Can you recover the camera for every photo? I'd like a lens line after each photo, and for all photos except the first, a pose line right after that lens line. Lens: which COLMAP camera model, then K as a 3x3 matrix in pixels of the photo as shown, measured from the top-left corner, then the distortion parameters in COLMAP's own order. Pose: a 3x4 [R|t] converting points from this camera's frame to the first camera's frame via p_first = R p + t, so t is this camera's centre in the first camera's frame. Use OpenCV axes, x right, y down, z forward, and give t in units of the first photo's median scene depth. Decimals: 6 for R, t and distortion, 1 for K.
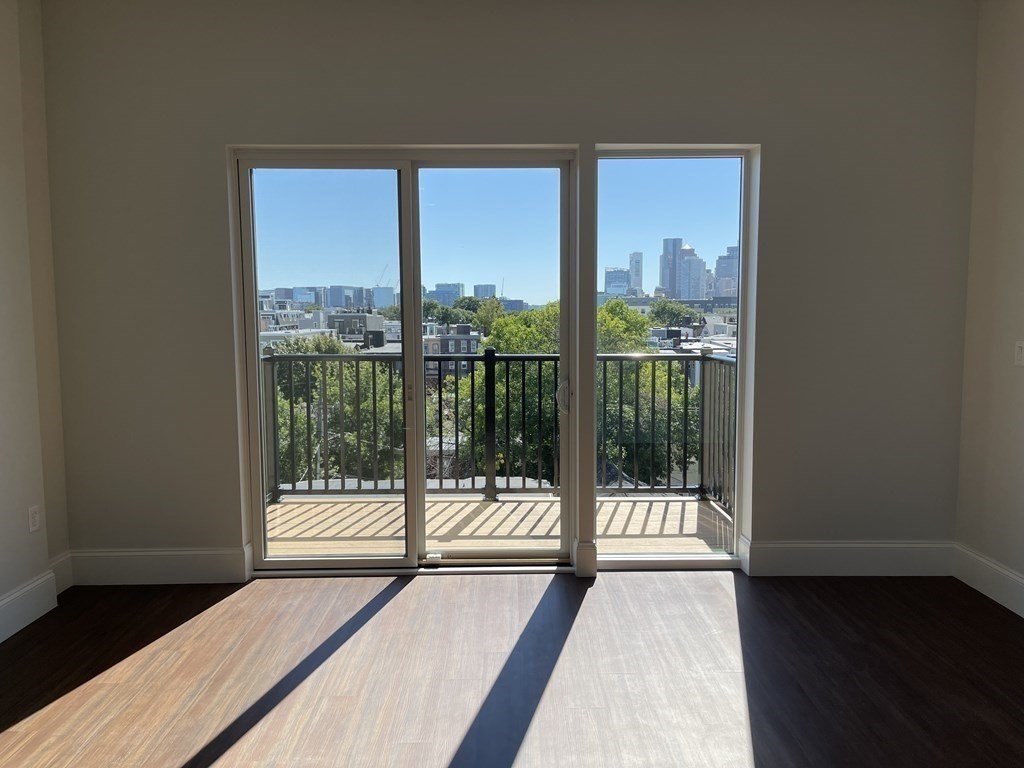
lens RADIAL K [[771.2, 0, 513.7], [0, 771.2, 383.4], [0, 0, 1]] dist [0.034282, -0.003719]
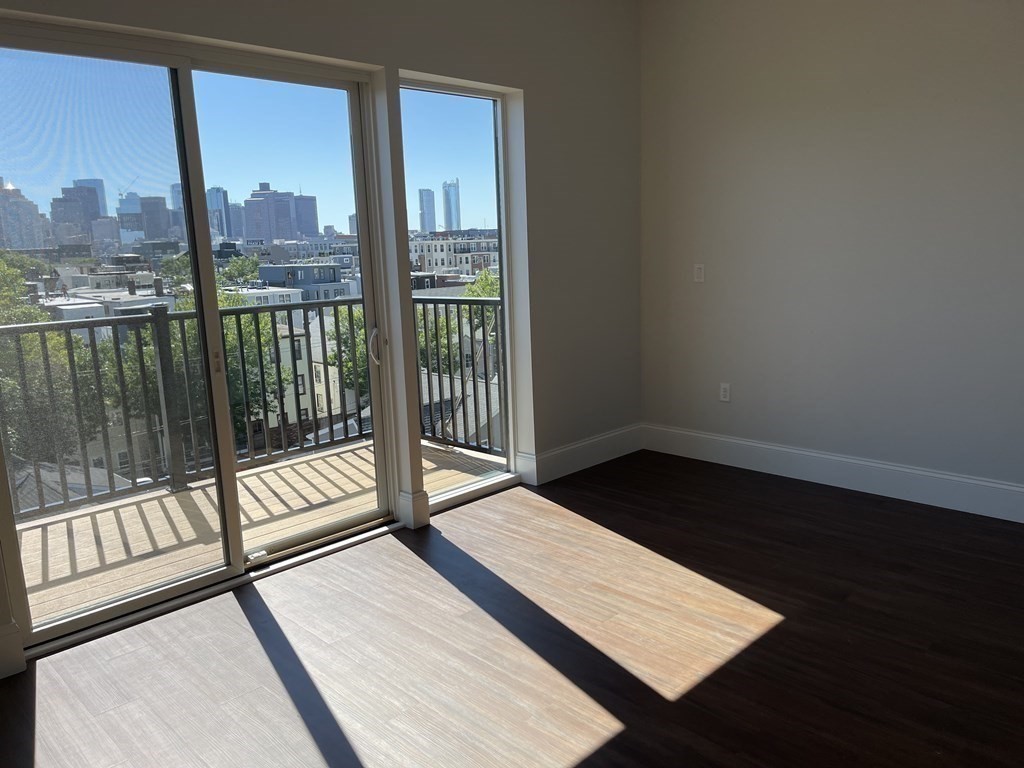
lens RADIAL K [[771.2, 0, 513.8], [0, 771.2, 384.0], [0, 0, 1]] dist [0.034282, -0.003719]
pose [[0.721101, -0.146753, 0.677109, -0.453460], [0.099867, 0.989120, 0.108022, -0.021340], [-0.685595, -0.010274, 0.727911, 0.211420]]
